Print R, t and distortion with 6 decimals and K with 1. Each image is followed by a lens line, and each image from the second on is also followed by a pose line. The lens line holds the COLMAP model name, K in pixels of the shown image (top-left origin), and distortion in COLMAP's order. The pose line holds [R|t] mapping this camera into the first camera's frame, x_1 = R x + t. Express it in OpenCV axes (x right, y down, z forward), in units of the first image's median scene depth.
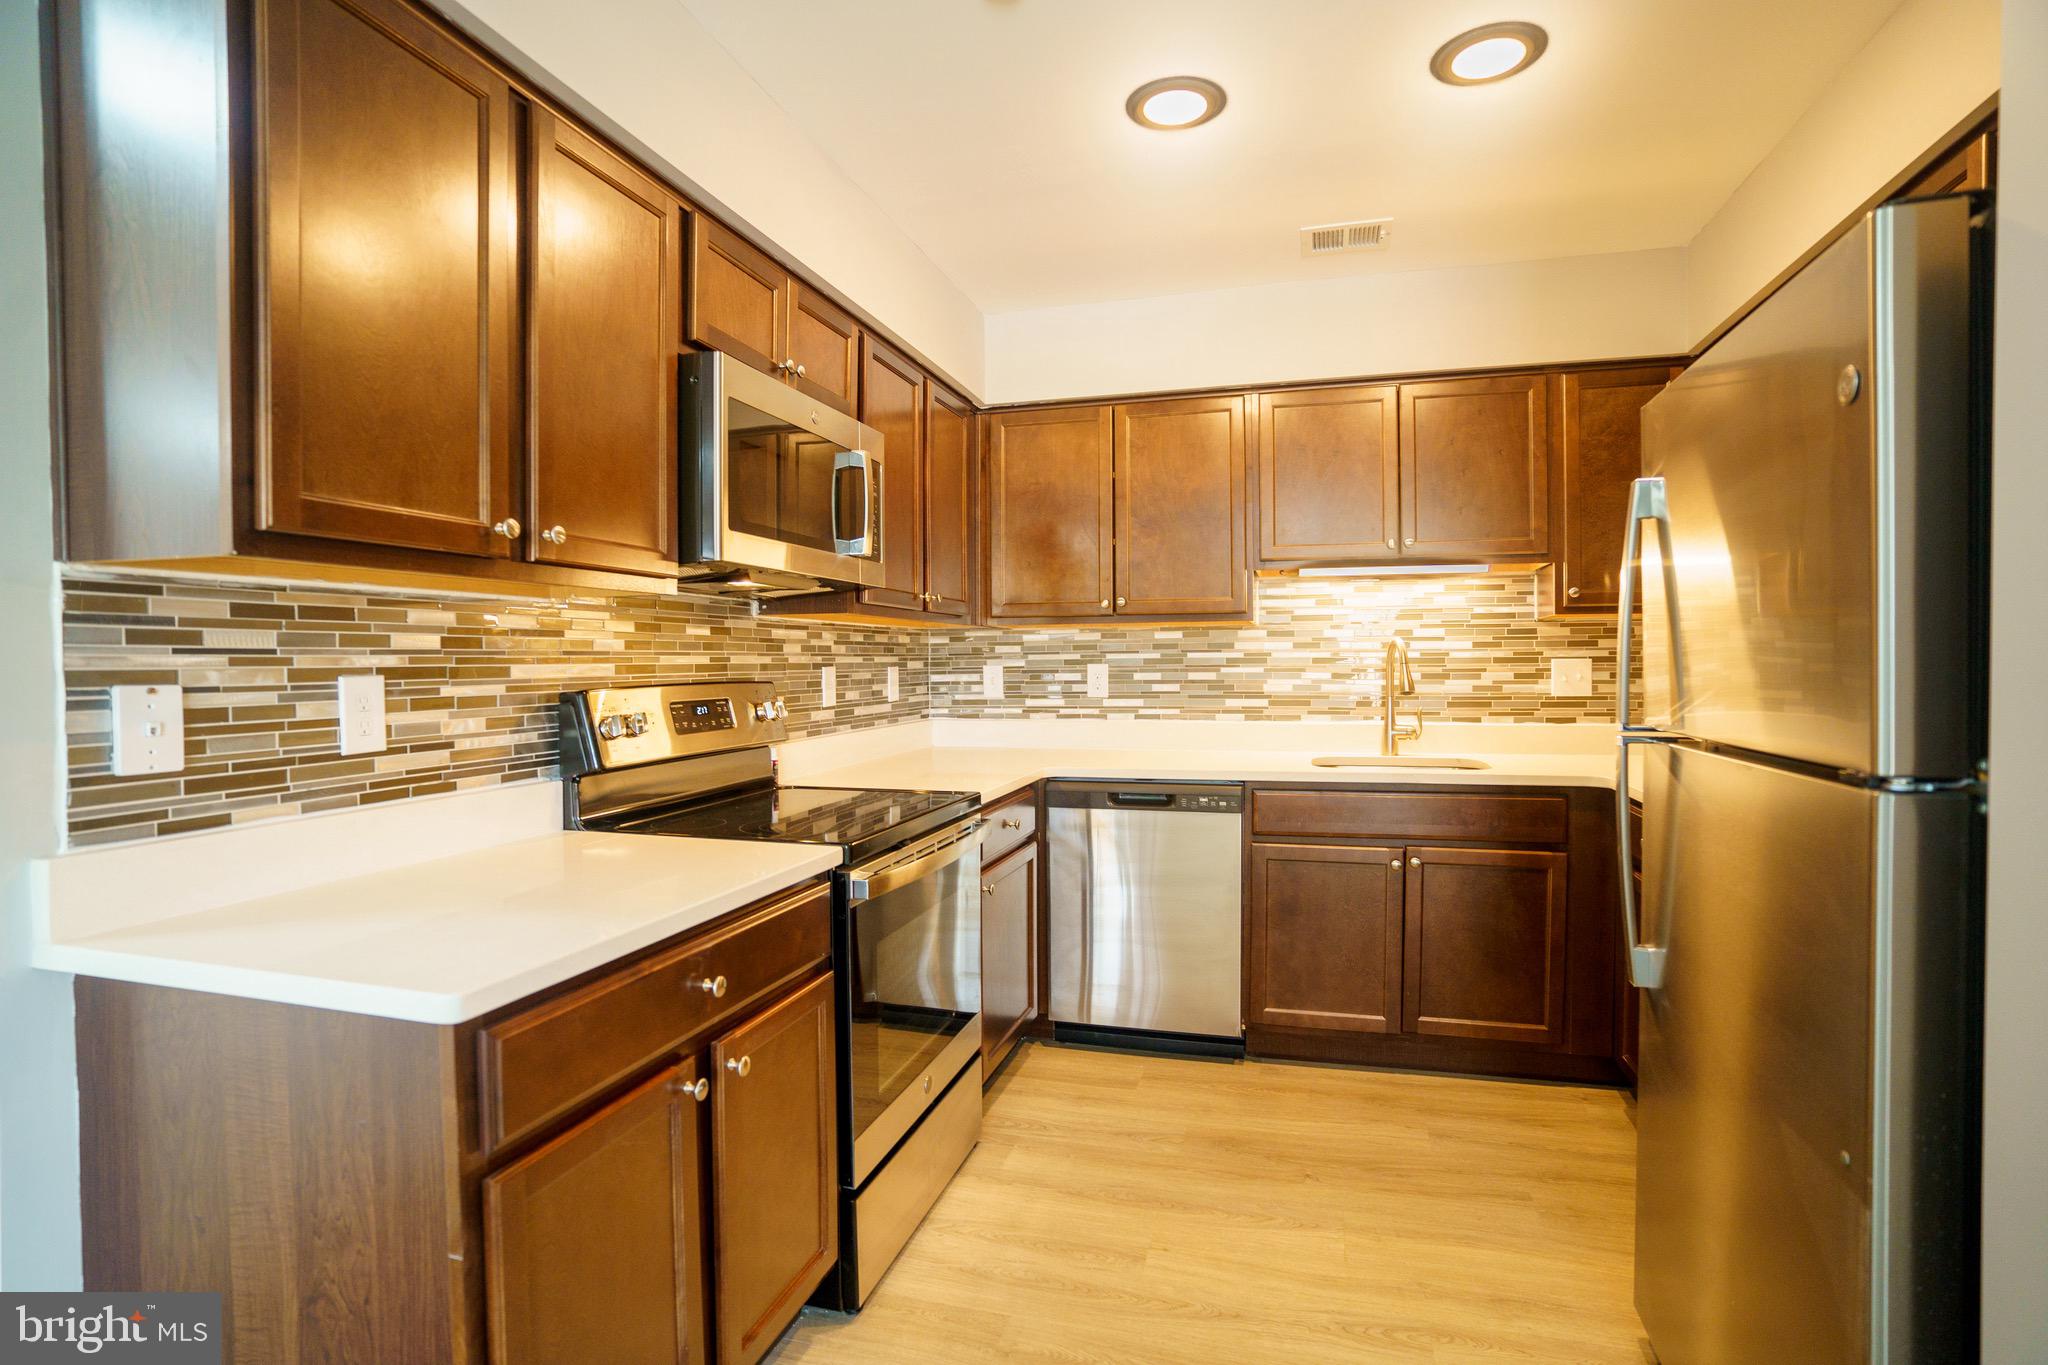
lens RADIAL K [[1004.4, 0, 1044.5], [0, 1004.4, 684.4], [0, 0, 1]] dist [-0.076387, 0.032036]
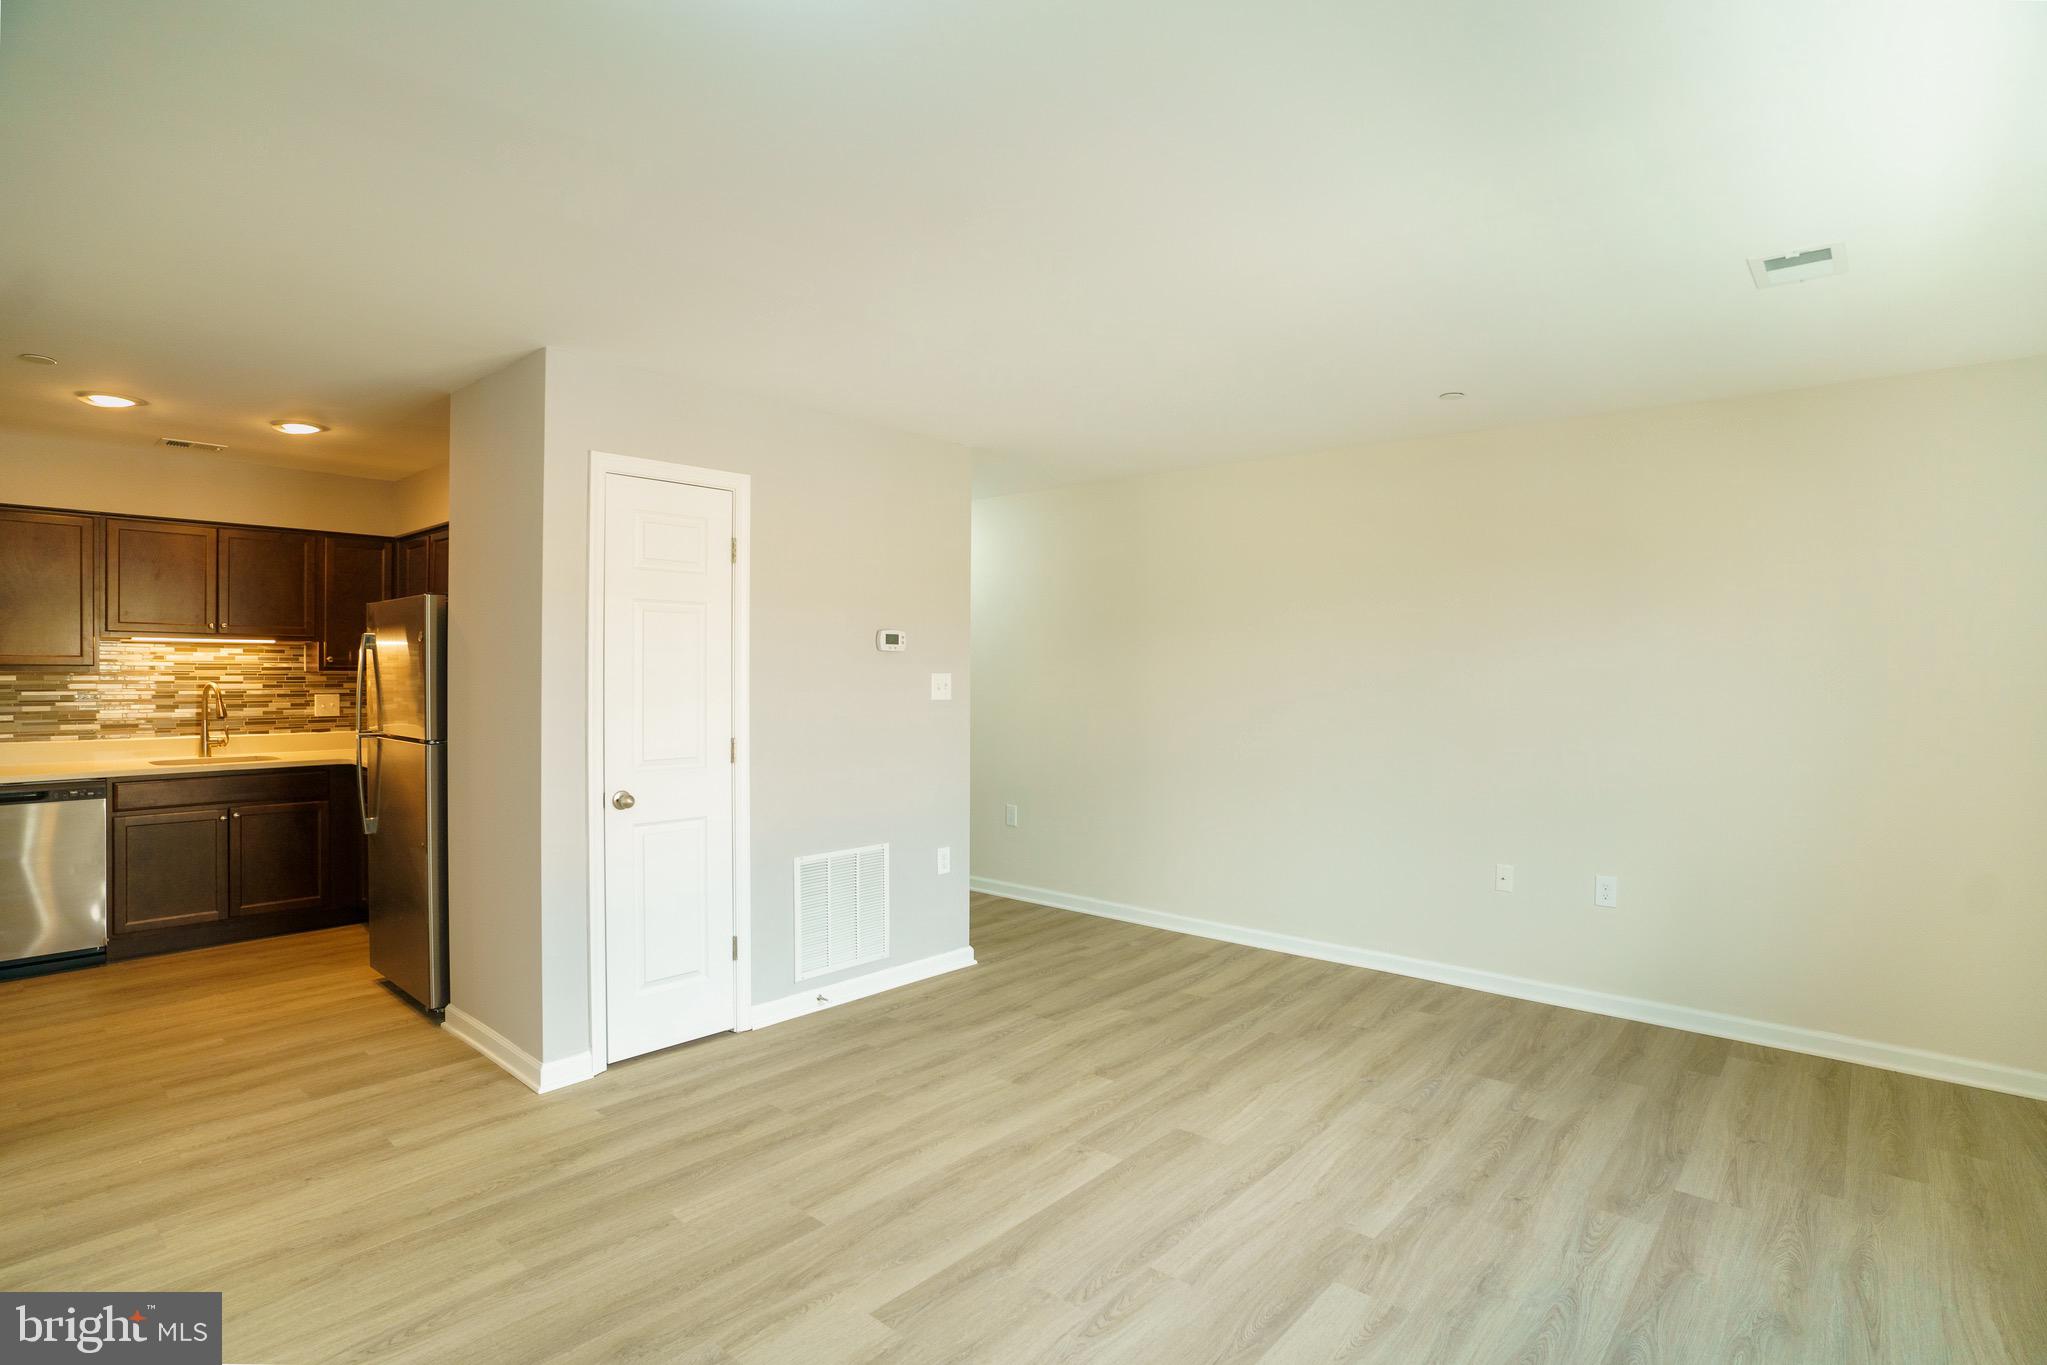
lens RADIAL K [[1019.1, 0, 1025.9], [0, 1019.1, 678.3], [0, 0, 1]] dist [-0.078982, 0.034517]
pose [[0.429433, 0.003072, 0.903093, -0.678693], [0.009080, 0.999929, -0.007719, -0.040364], [-0.903053, 0.011515, 0.429375, -1.147709]]
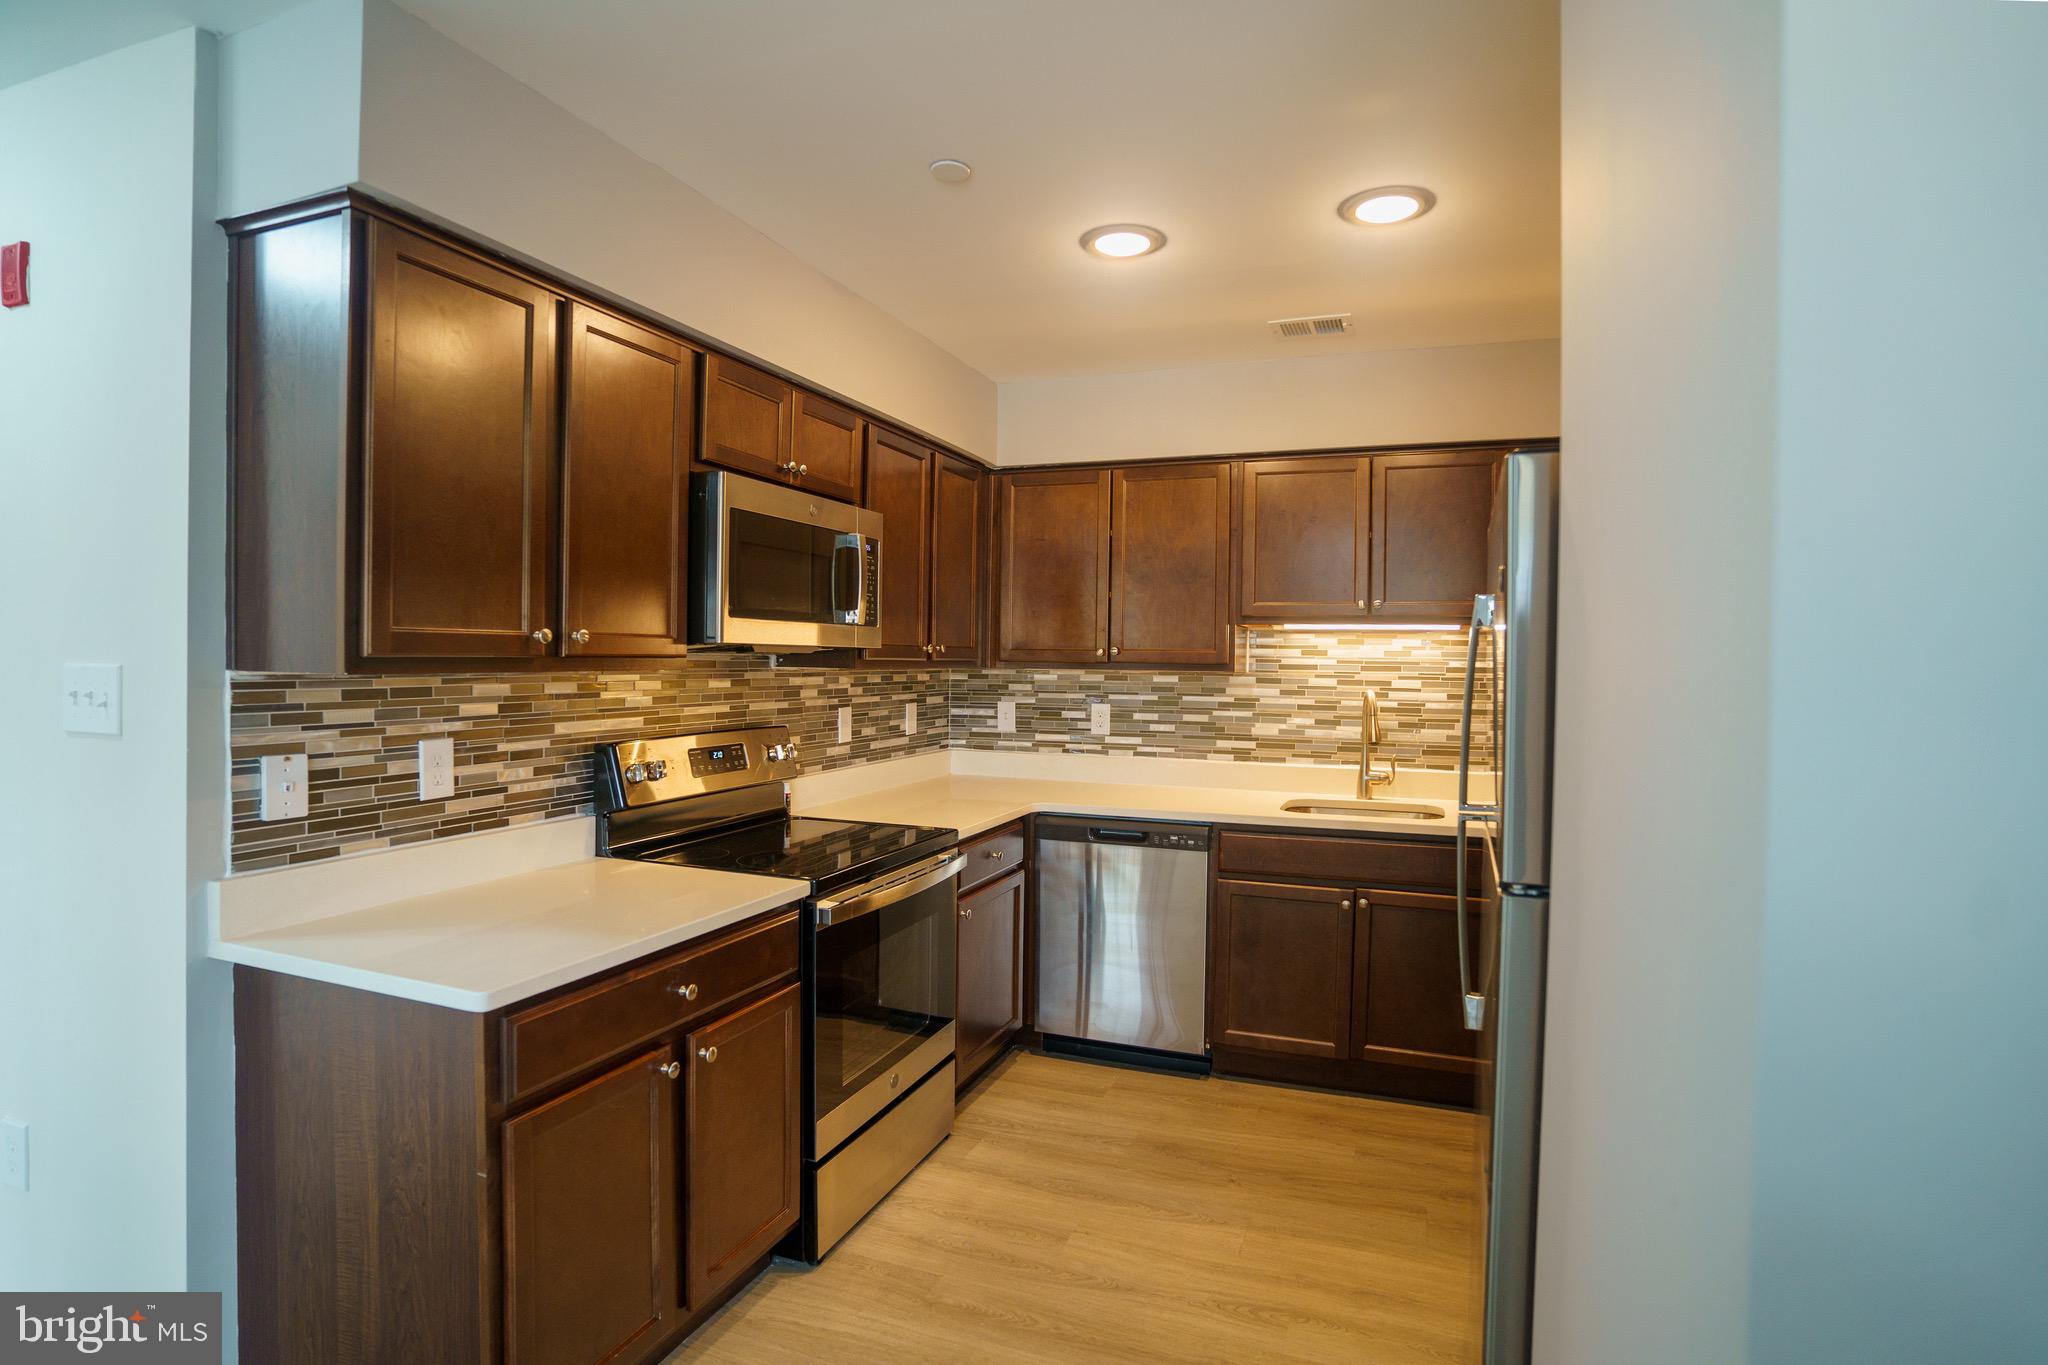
lens RADIAL K [[1039.6, 0, 1059.7], [0, 1039.6, 679.9], [0, 0, 1]] dist [-0.082058, 0.036999]
pose [[0.996740, 0.021742, -0.077694, 0.144325], [-0.021880, 0.999760, -0.000932, -0.066439], [0.077655, 0.002629, 0.996977, -0.175889]]
